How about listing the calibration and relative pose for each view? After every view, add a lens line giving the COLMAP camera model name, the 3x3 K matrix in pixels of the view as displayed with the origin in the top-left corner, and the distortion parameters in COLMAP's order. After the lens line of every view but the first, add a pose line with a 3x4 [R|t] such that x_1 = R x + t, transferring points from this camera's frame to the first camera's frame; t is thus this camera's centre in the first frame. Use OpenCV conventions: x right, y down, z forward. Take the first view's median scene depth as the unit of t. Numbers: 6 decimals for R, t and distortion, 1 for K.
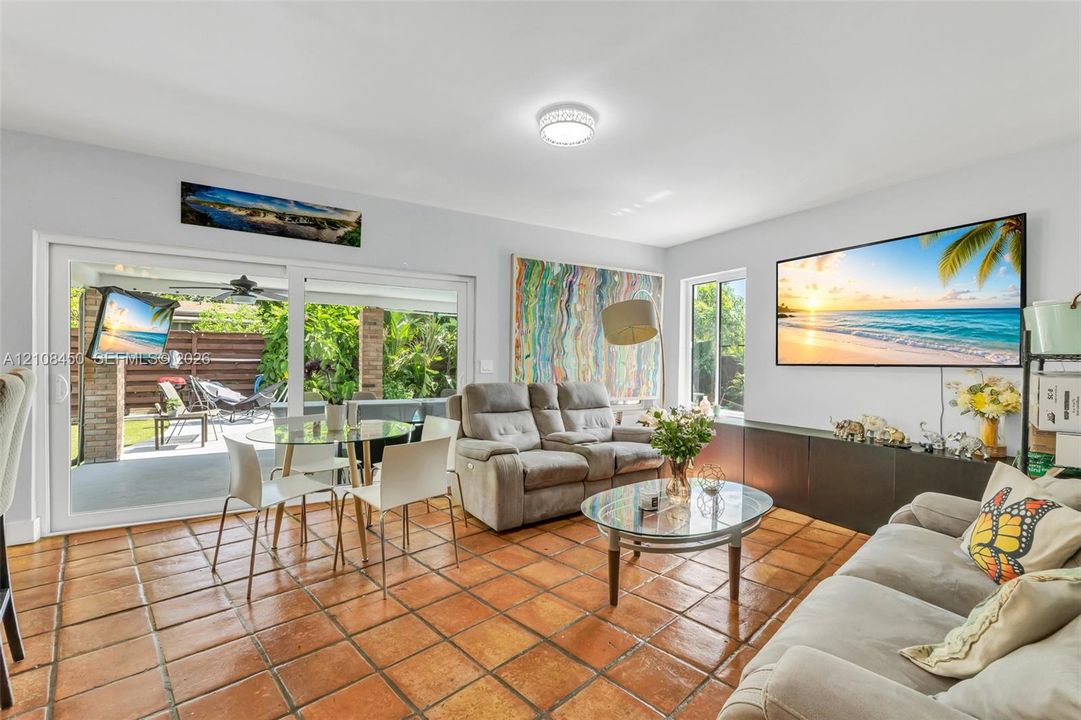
lens RADIAL K [[473.2, 0, 540.1], [0, 473.2, 361.7], [0, 0, 1]] dist [0.000055, -0.000232]
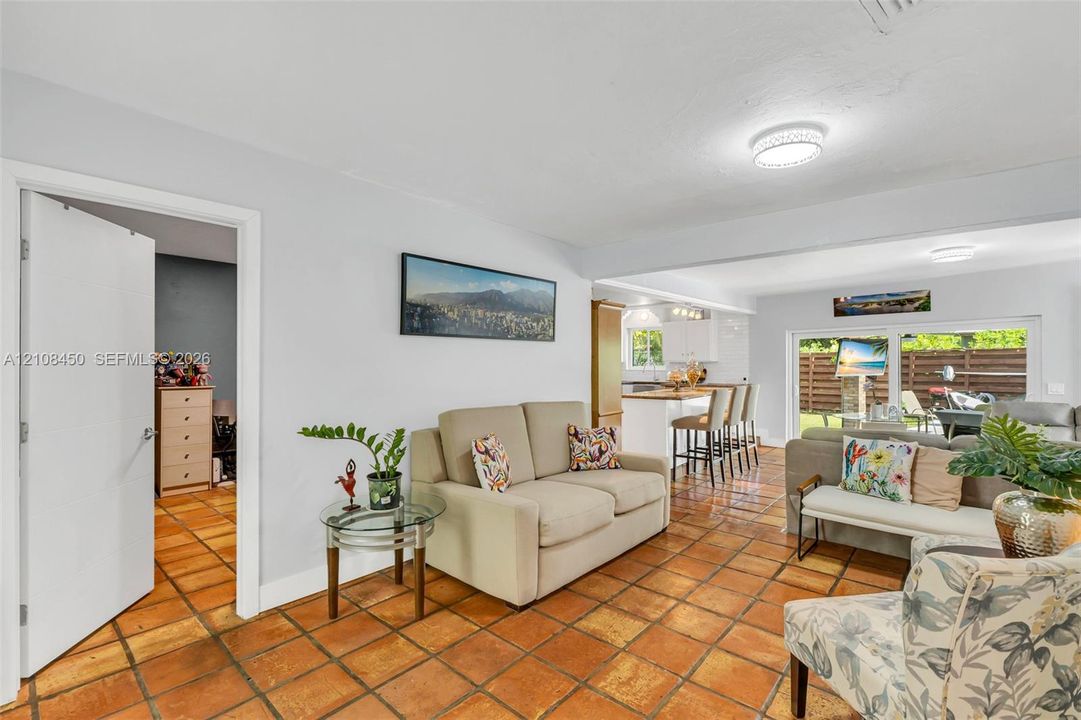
lens RADIAL K [[473.2, 0, 540.4], [0, 473.2, 364.6], [0, 0, 1]] dist [0.000055, -0.000232]
pose [[0.084118, -0.013176, -0.996369, 1.142709], [0.000656, 0.999913, -0.013167, -0.038649], [0.996456, 0.000453, 0.084119, -0.475155]]
